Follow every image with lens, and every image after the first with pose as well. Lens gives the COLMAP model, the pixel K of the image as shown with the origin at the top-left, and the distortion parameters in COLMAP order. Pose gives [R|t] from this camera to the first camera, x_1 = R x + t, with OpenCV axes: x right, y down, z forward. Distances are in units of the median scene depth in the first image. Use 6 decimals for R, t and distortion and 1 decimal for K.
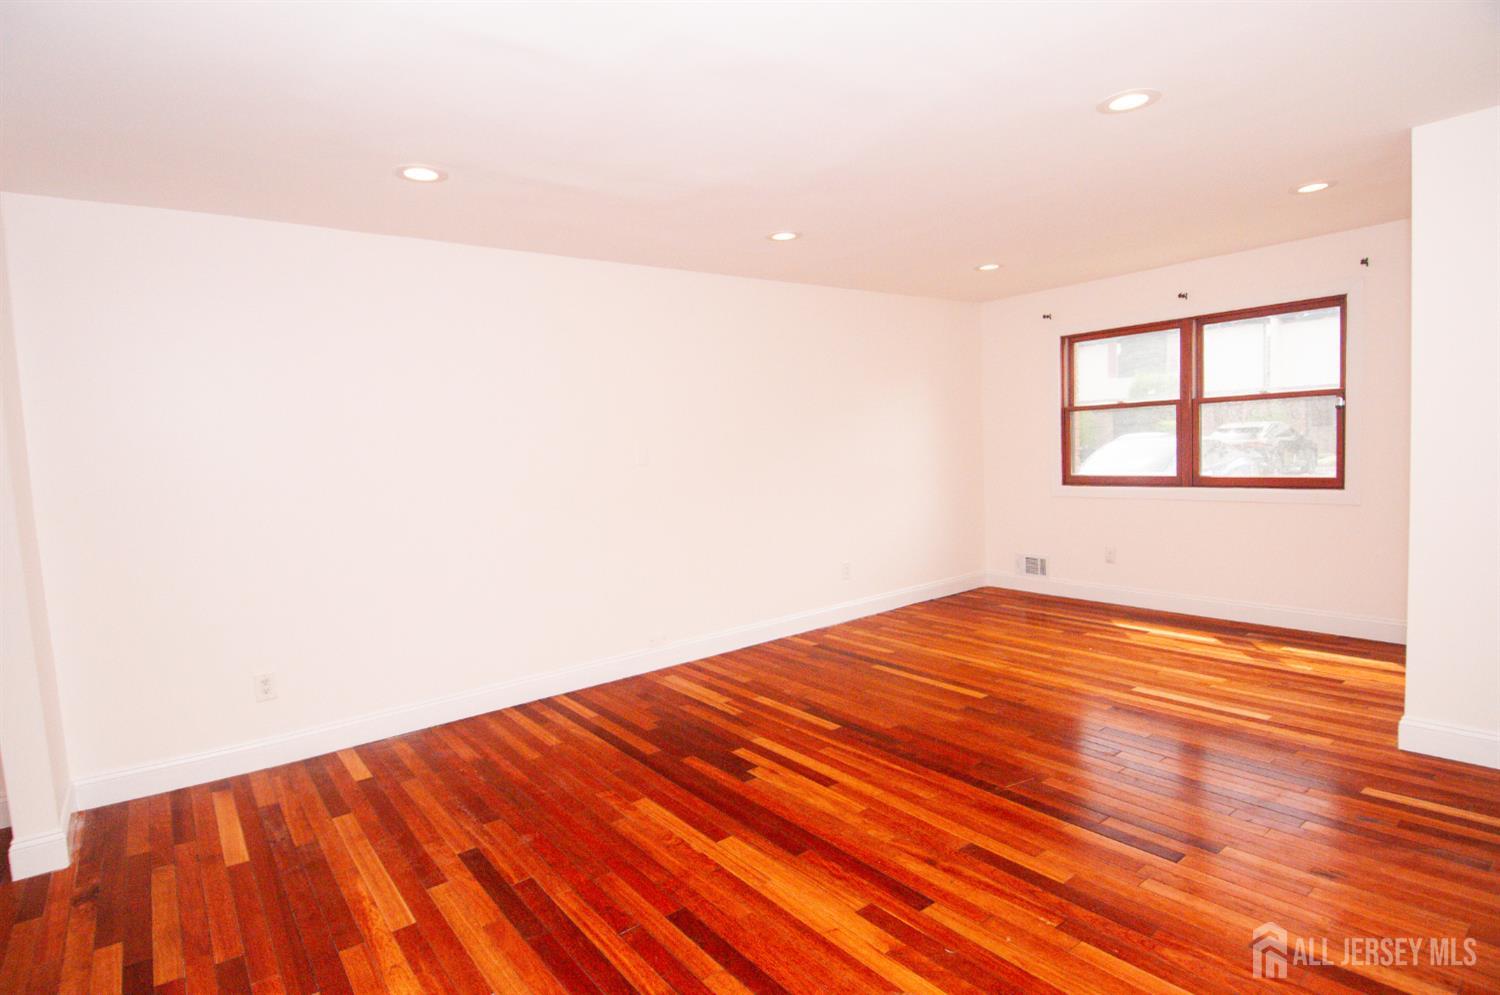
lens RADIAL K [[768.1, 0, 745.3], [0, 768.1, 500.0], [0, 0, 1]] dist [0.051074, -0.059326]
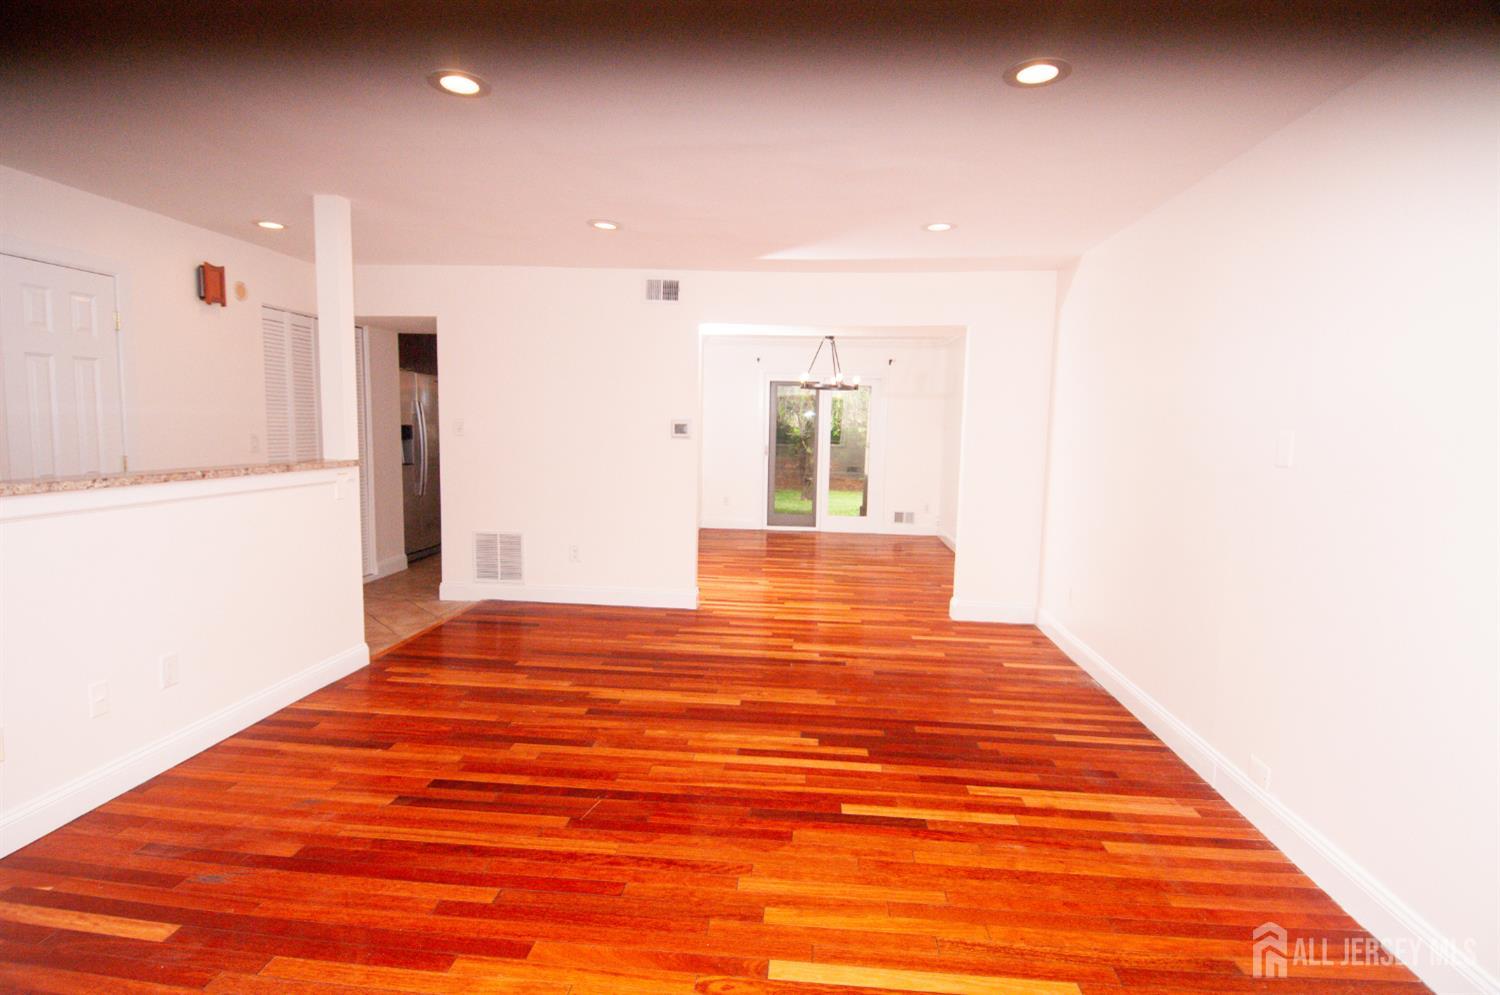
lens RADIAL K [[759.8, 0, 750.0], [0, 759.8, 497.5], [0, 0, 1]] dist [0.024694, -0.035493]
pose [[-0.670379, 0.100824, -0.735137, 0.669920], [-0.047773, 0.982806, 0.178356, -0.129621], [0.740479, 0.154686, -0.654036, 1.313647]]
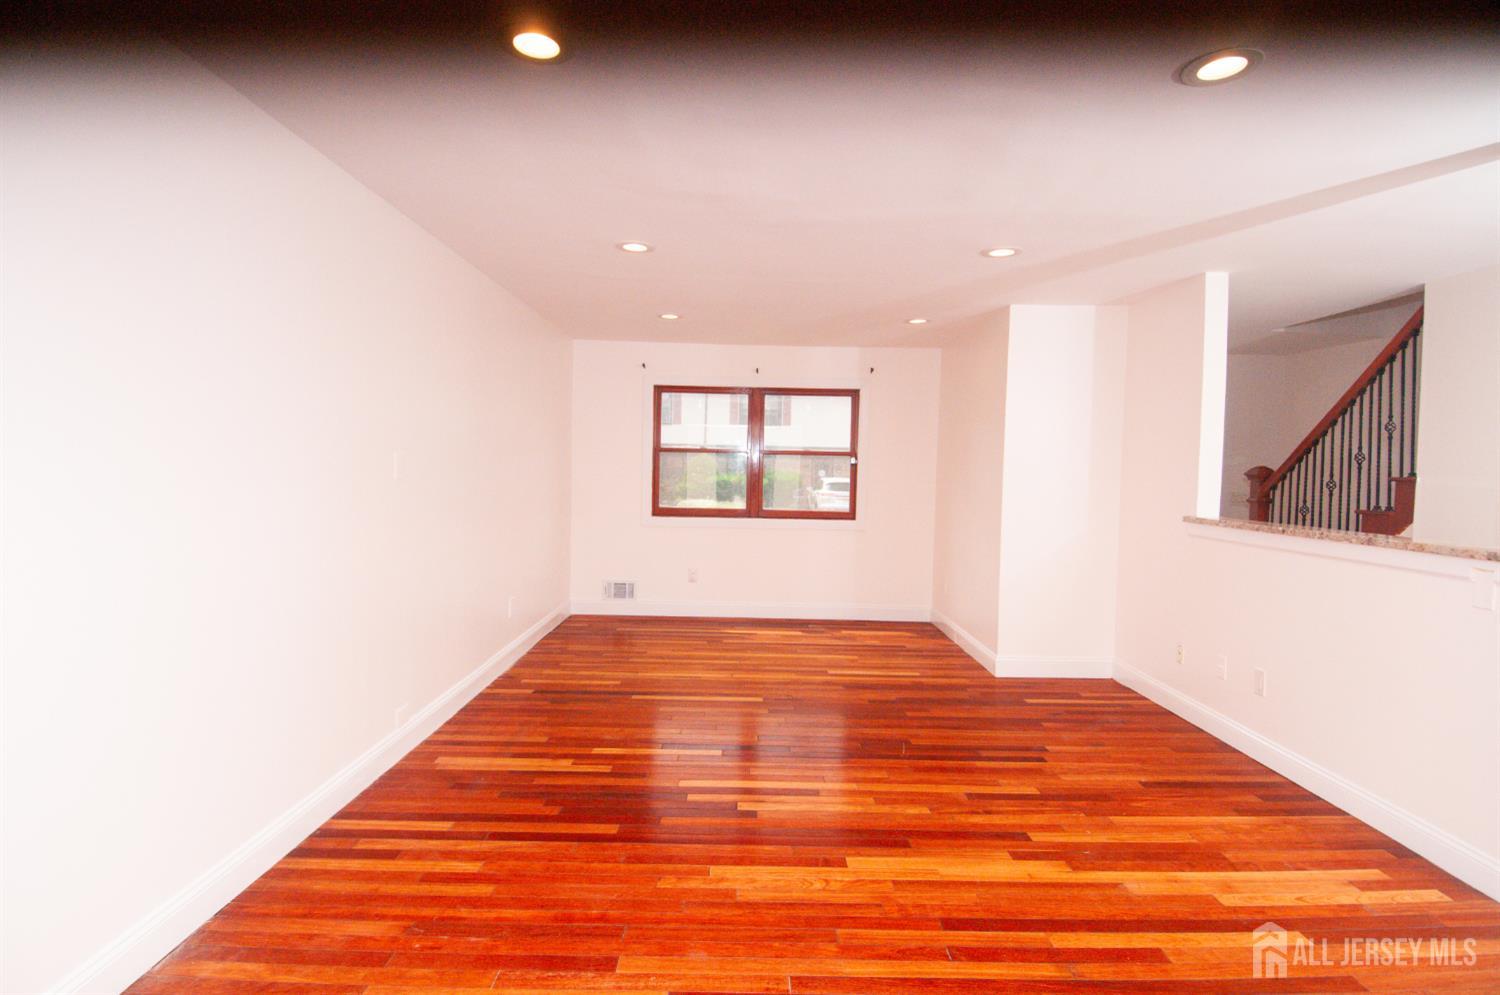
lens RADIAL K [[768.1, 0, 745.3], [0, 768.1, 500.0], [0, 0, 1]] dist [0.051074, -0.059326]
pose [[0.604485, 0.026542, 0.796175, -0.640841], [0.010232, 0.999104, -0.041075, 0.007922], [-0.796551, 0.032976, 0.603671, 0.340810]]
